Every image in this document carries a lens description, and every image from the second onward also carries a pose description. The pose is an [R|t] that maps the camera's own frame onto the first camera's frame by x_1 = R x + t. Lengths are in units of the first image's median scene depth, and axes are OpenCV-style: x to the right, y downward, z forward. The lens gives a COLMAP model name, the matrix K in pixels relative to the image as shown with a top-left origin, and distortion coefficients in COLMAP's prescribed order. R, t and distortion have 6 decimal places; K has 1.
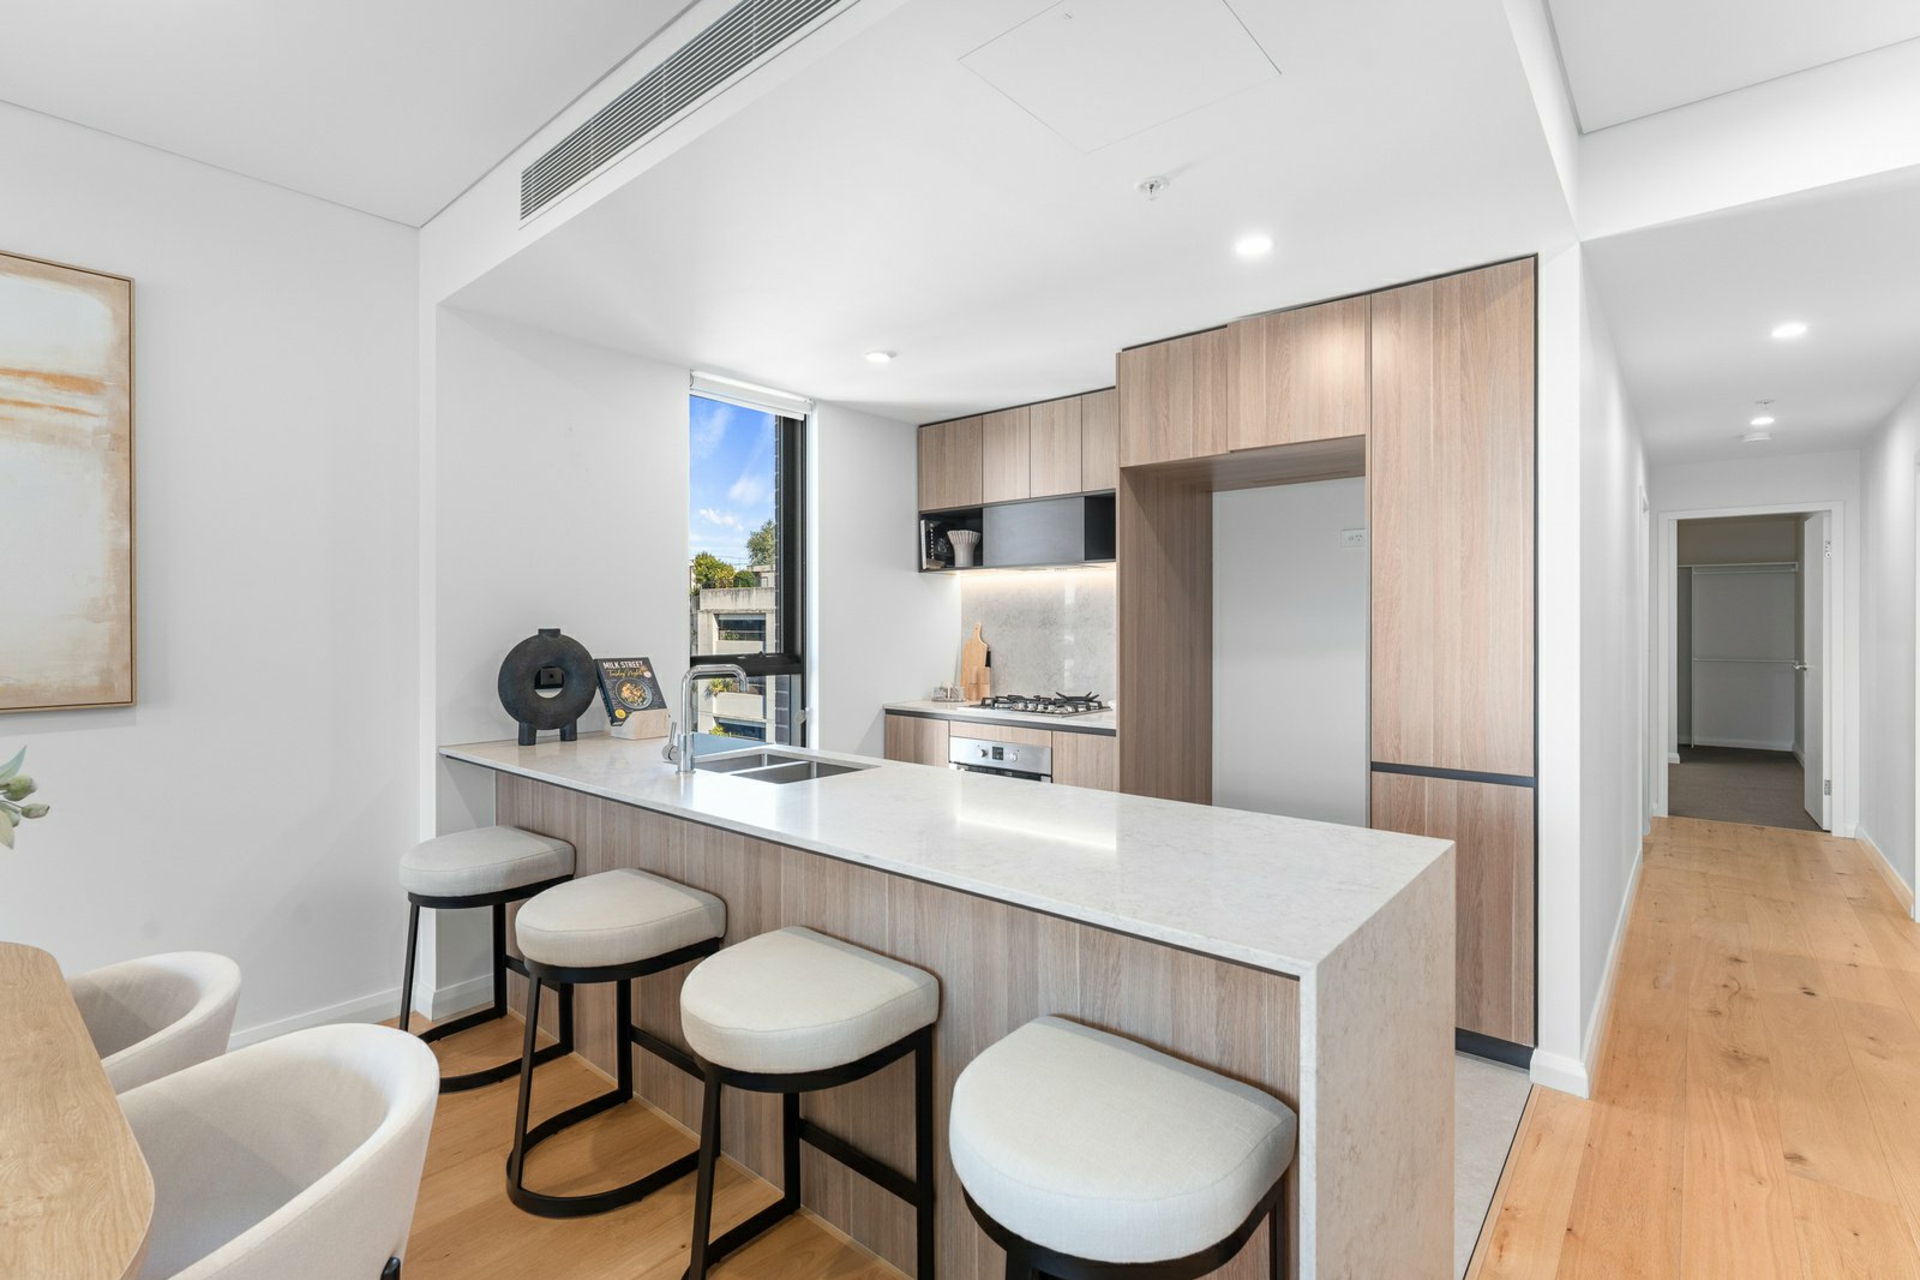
lens RADIAL K [[874.6, 0, 953.5], [0, 874.6, 619.1], [0, 0, 1]] dist [-0.004792, -0.000209]
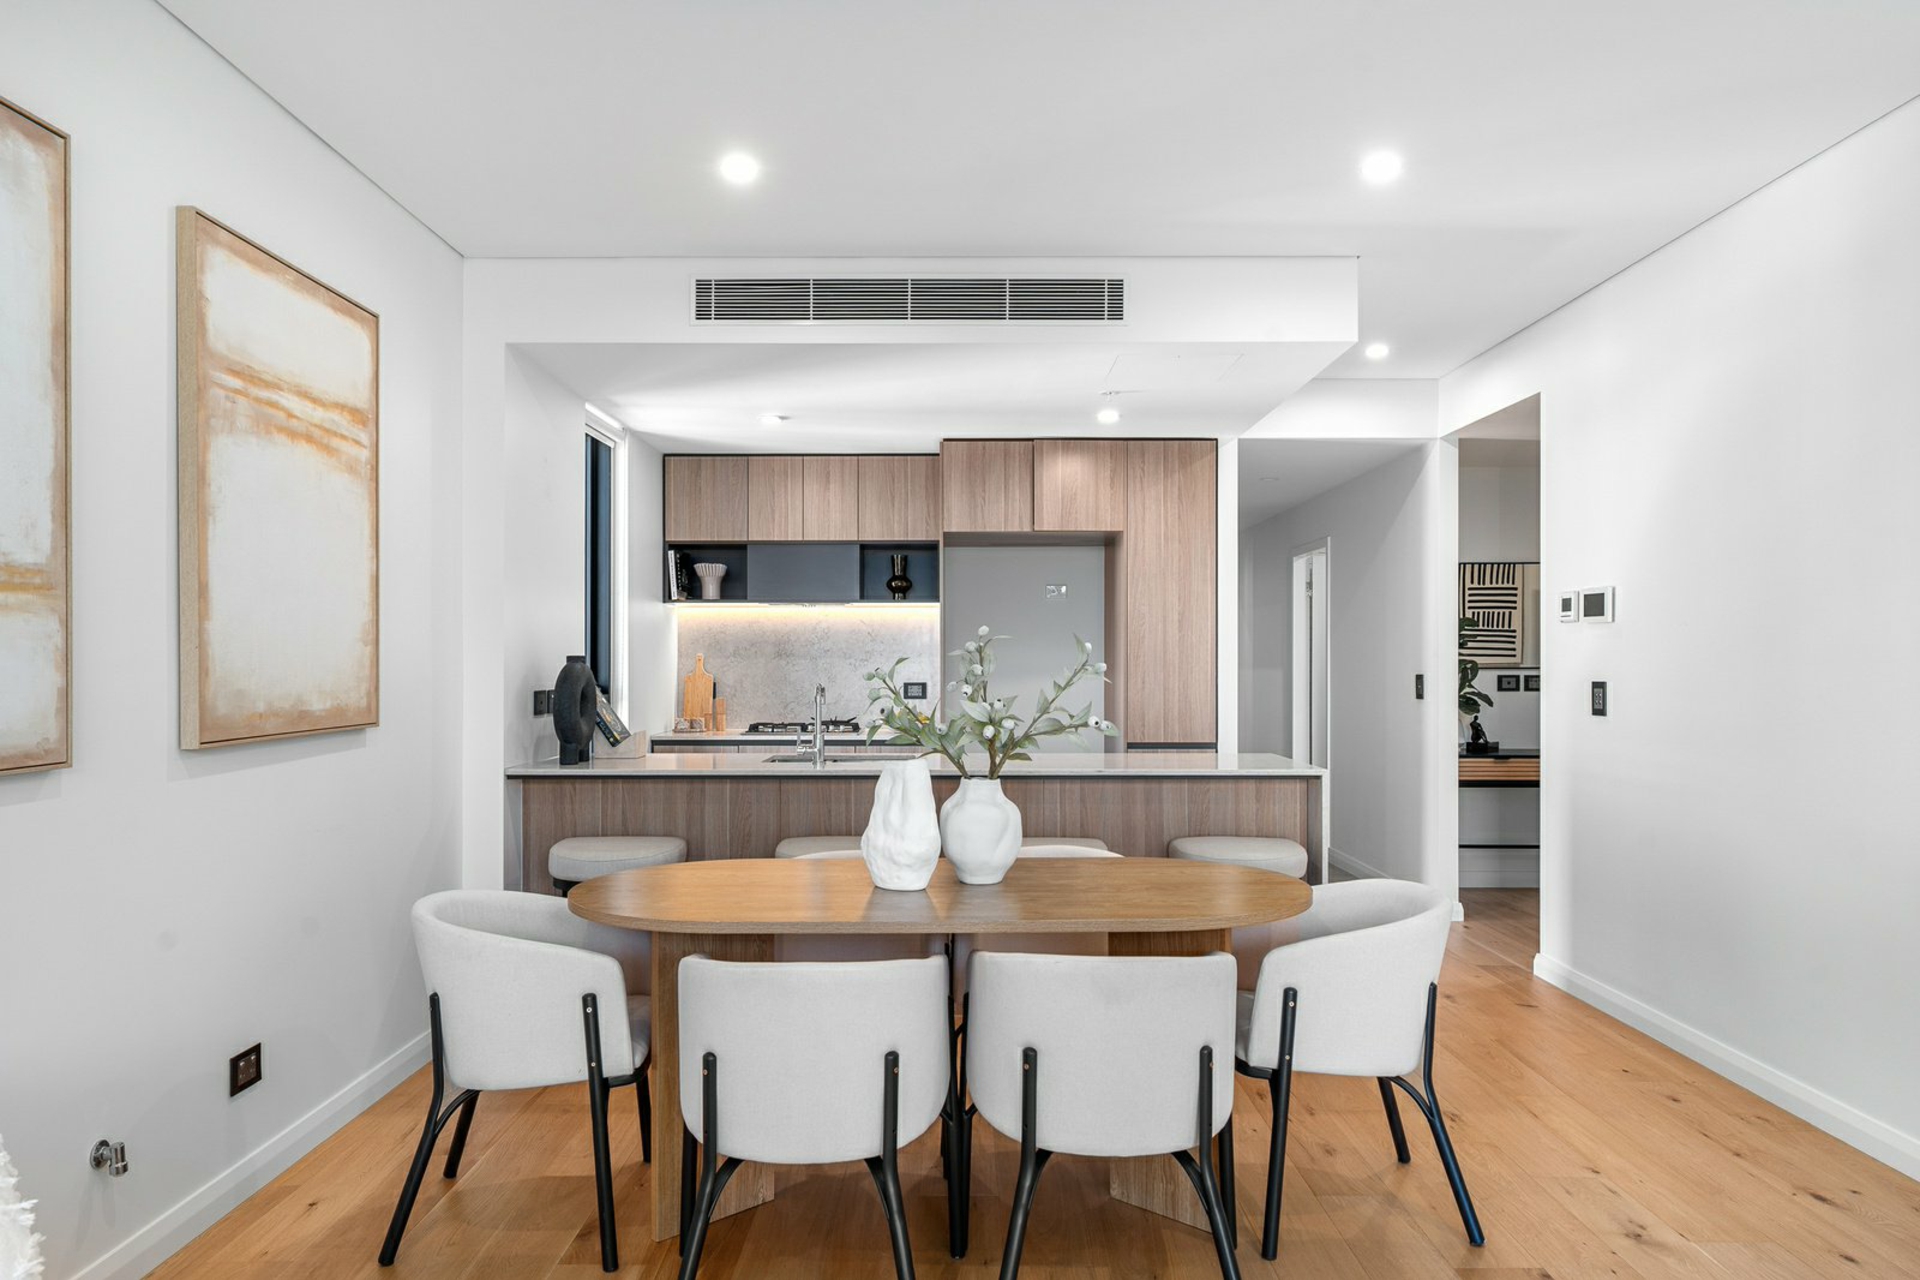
lens RADIAL K [[1289.0, 0, 956.9], [0, 1289.0, 648.8], [0, 0, 1]] dist [0.001153, 0.000044]
pose [[0.754335, 0.004668, 0.656473, -0.845602], [-0.002591, 0.999988, -0.004135, 0.004407], [-0.656484, 0.001418, 0.754338, -0.355373]]
